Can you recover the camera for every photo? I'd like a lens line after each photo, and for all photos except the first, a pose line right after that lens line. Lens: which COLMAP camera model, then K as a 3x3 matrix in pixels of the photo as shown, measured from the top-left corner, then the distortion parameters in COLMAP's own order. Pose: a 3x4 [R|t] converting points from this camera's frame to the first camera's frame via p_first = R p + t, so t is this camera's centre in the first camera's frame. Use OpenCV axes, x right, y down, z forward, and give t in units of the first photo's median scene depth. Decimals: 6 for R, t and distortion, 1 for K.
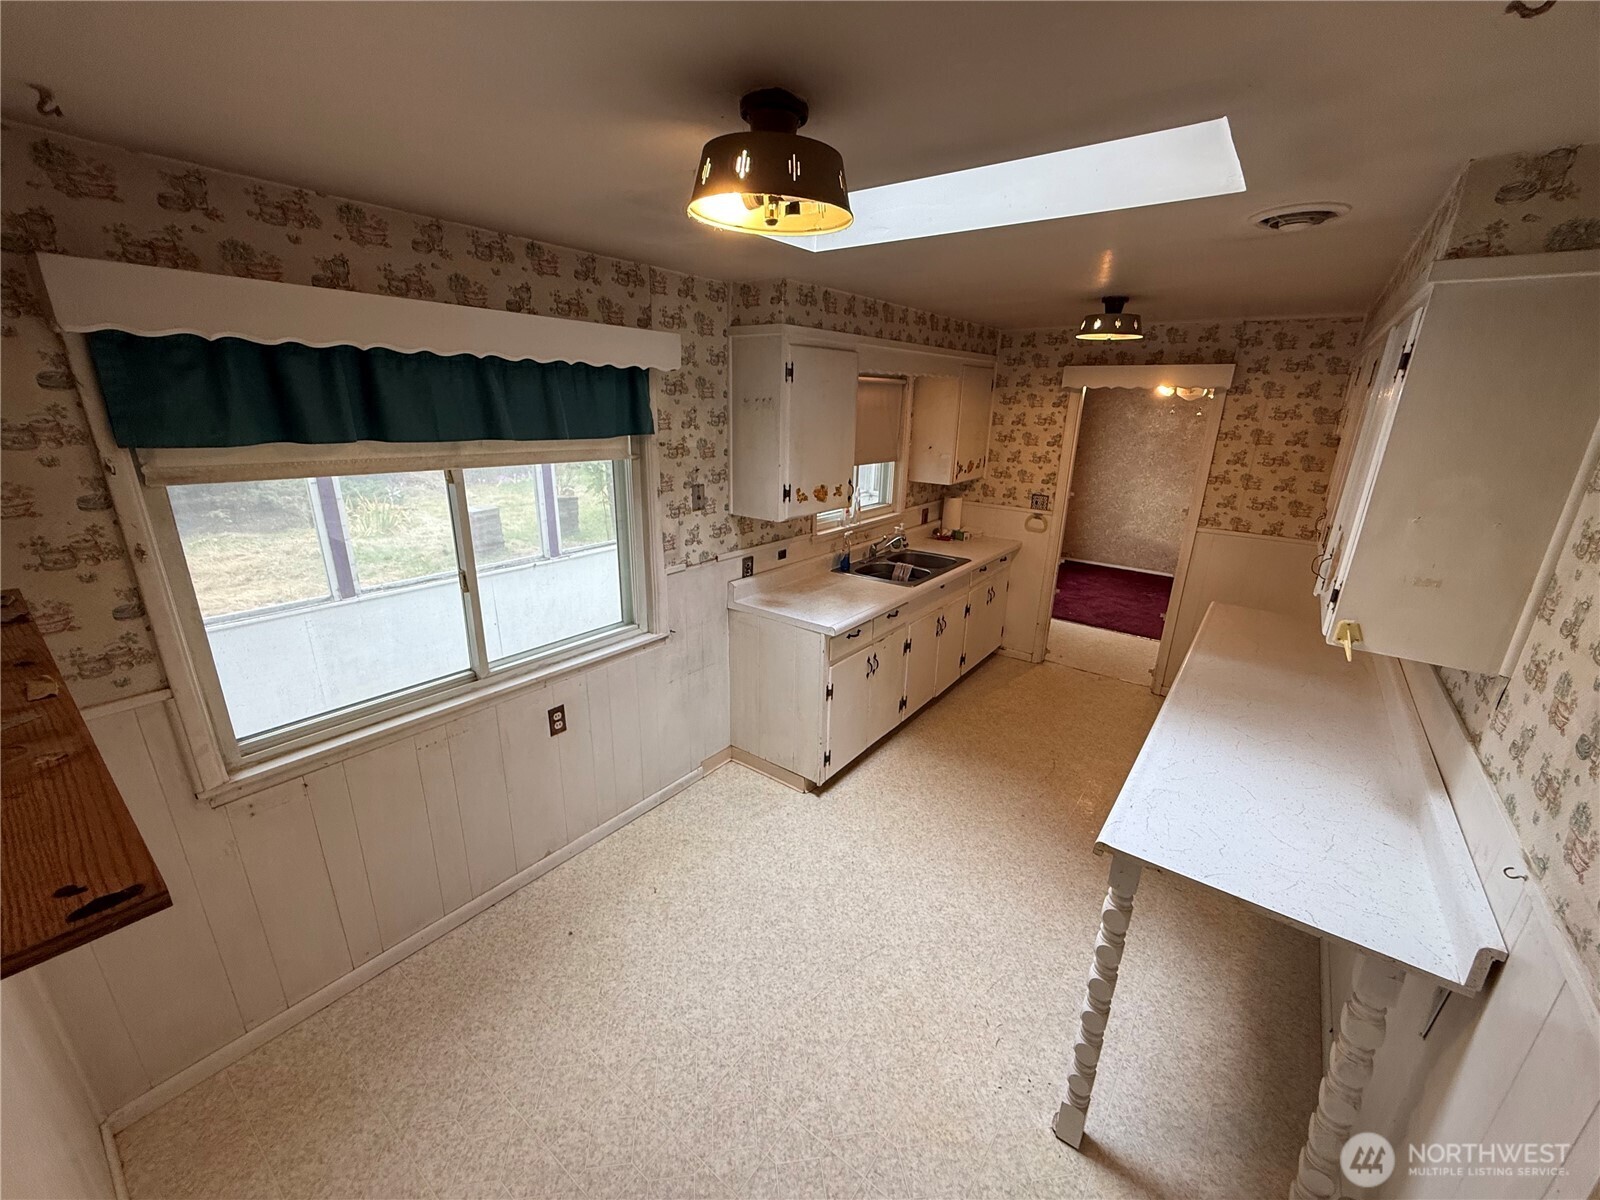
lens RADIAL K [[638.2, 0, 798.8], [0, 638.2, 600.2], [0, 0, 1]] dist [-0.000051, -0.000018]
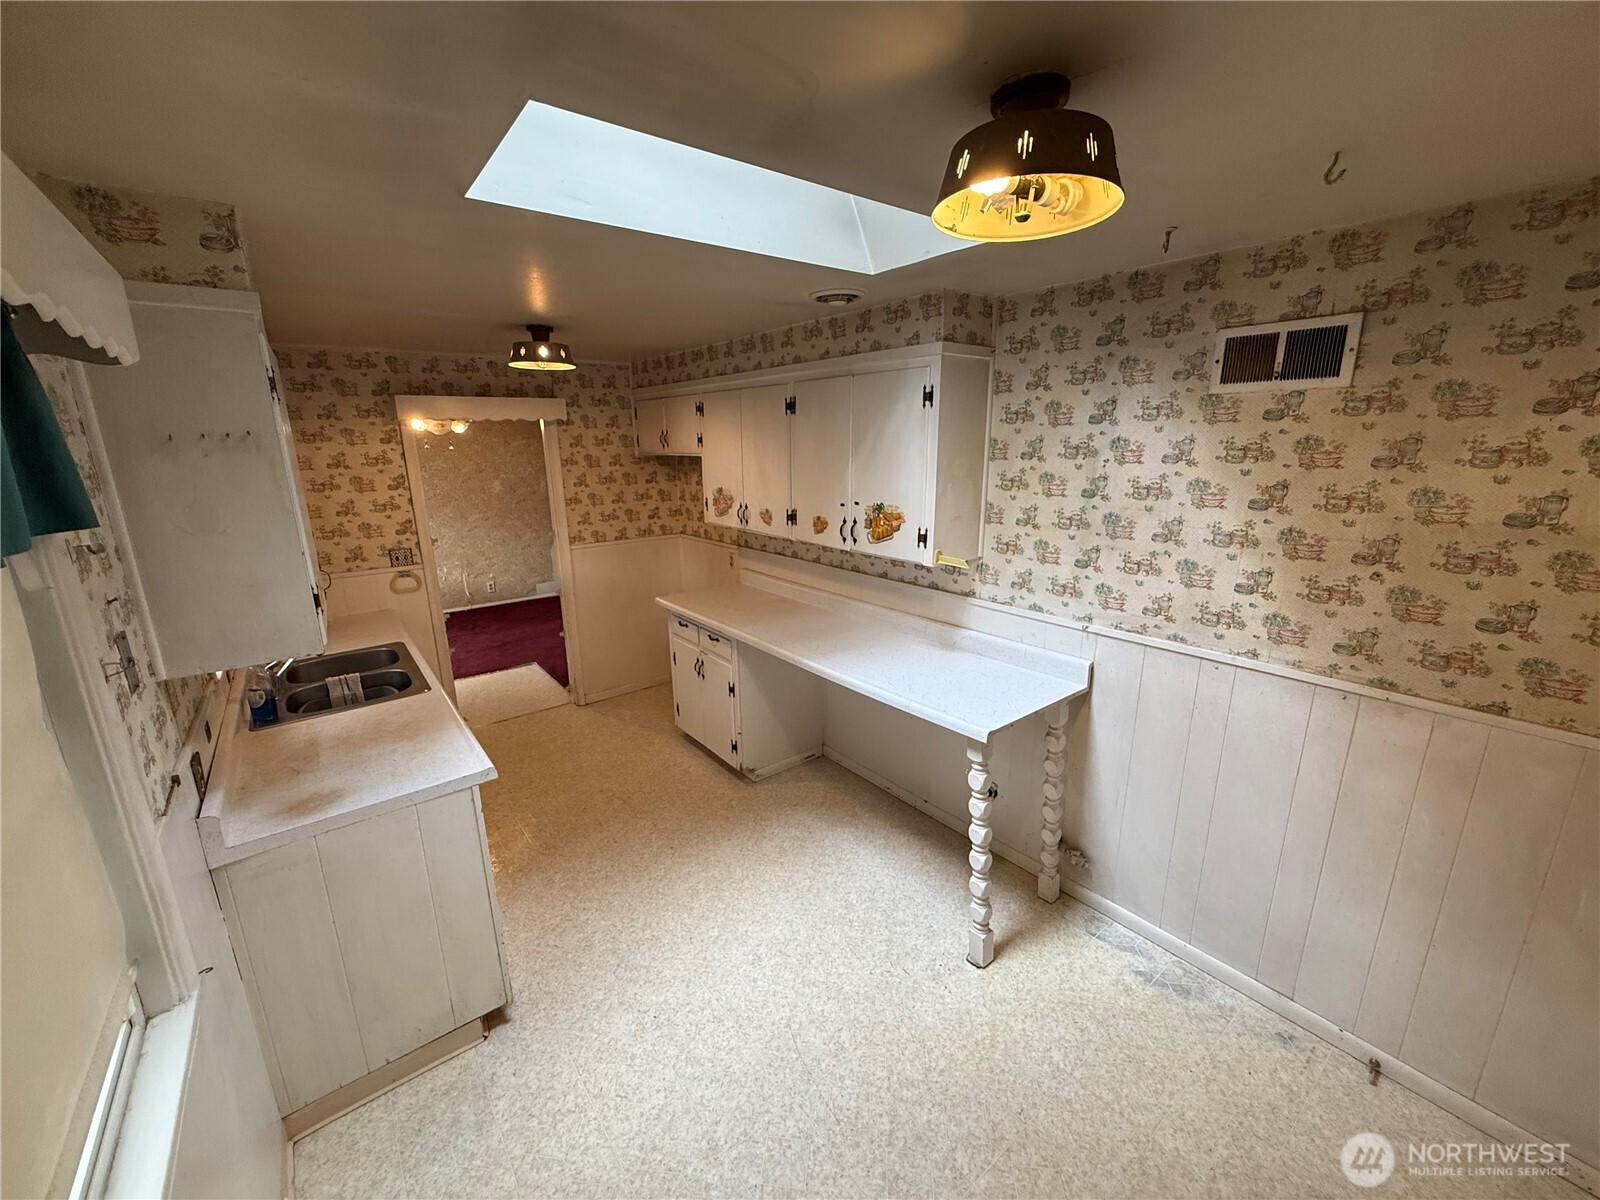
lens RADIAL K [[638.2, 0, 802.5], [0, 638.2, 601.7], [0, 0, 1]] dist [-0.000051, -0.000018]
pose [[0.254818, -0.263997, 0.930254, -0.398702], [0.313953, 0.932483, 0.178631, -0.123770], [-0.914604, 0.246538, 0.320497, 0.404549]]
